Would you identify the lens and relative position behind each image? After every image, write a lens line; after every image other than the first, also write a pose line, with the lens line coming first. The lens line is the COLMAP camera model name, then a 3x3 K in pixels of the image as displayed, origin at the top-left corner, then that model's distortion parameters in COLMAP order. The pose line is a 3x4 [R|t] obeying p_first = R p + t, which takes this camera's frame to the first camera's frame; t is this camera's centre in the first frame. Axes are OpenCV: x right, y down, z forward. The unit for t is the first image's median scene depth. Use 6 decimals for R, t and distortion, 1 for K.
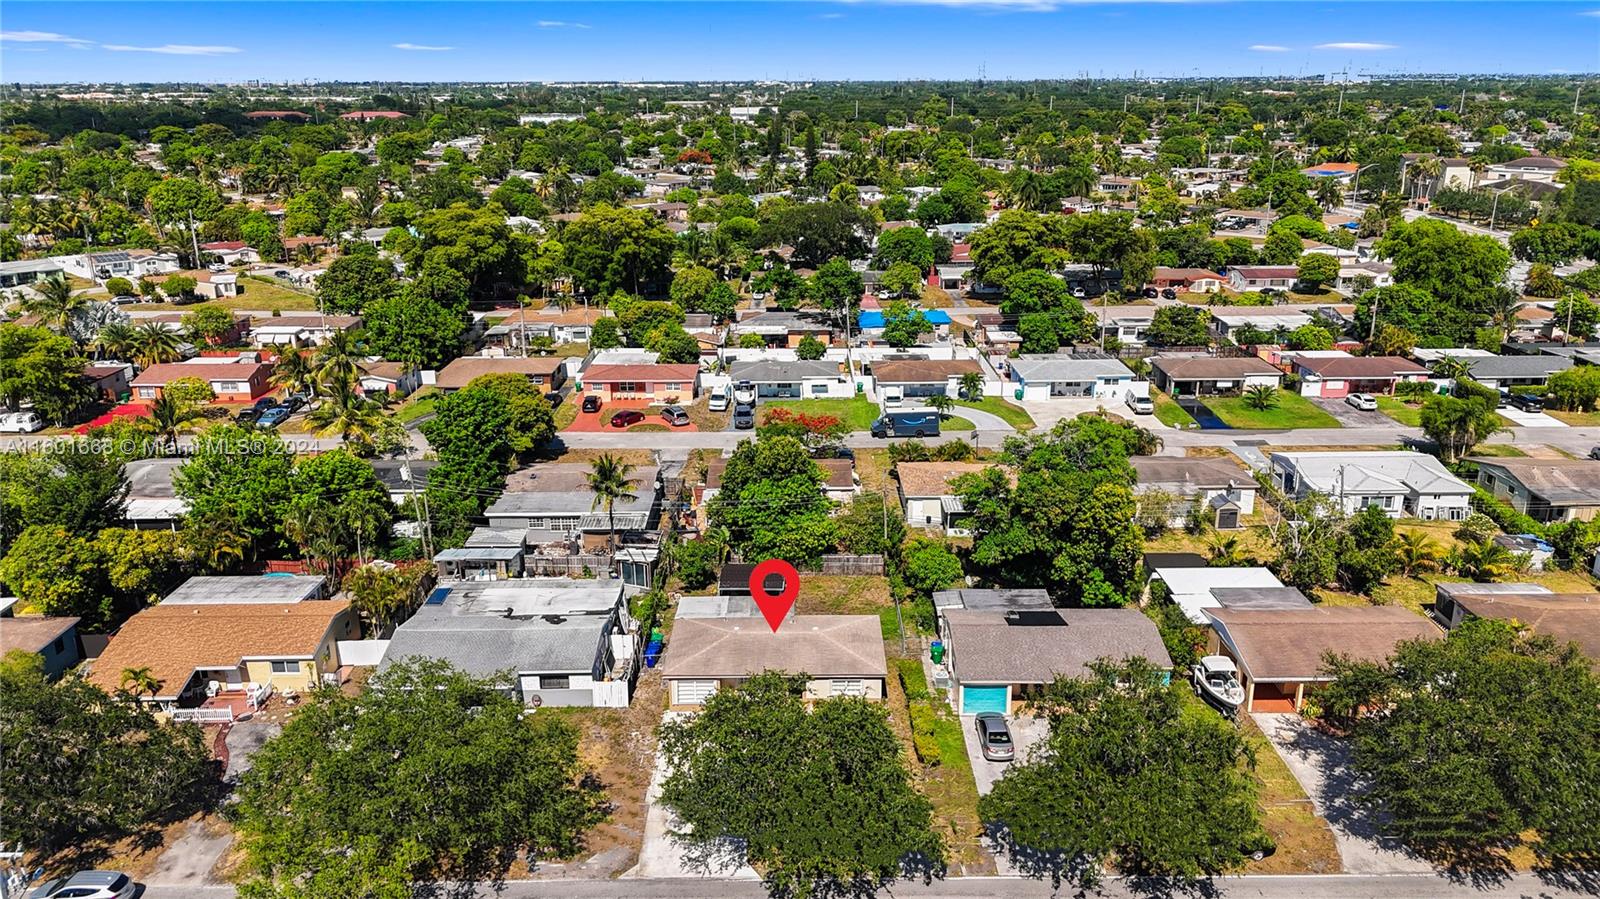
lens RADIAL K [[1127.6, 0, 802.1], [0, 1127.6, 448.4], [0, 0, 1]] dist [0.046807, 0.000059]
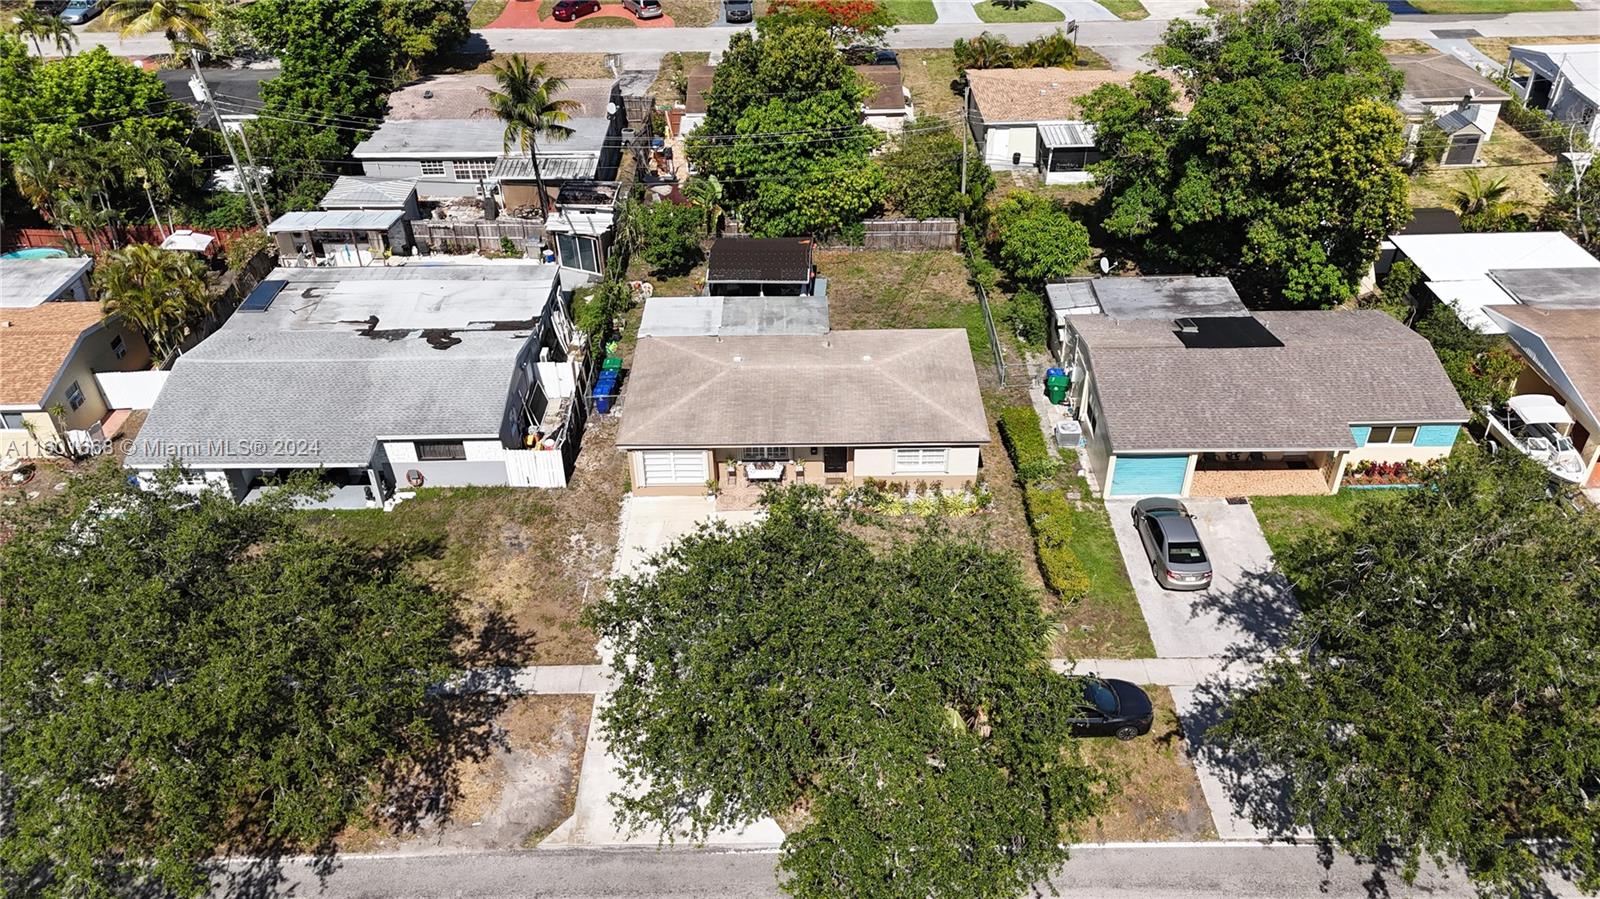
lens RADIAL K [[1170.0, 0, 802.7], [0, 1170.0, 450.6], [0, 0, 1]] dist [0.061287, -0.041061]
pose [[0.999966, -0.007897, -0.002382, -0.018737], [0.008245, 0.948823, 0.315701, 0.006835], [-0.000233, -0.315710, 0.948856, 0.333959]]
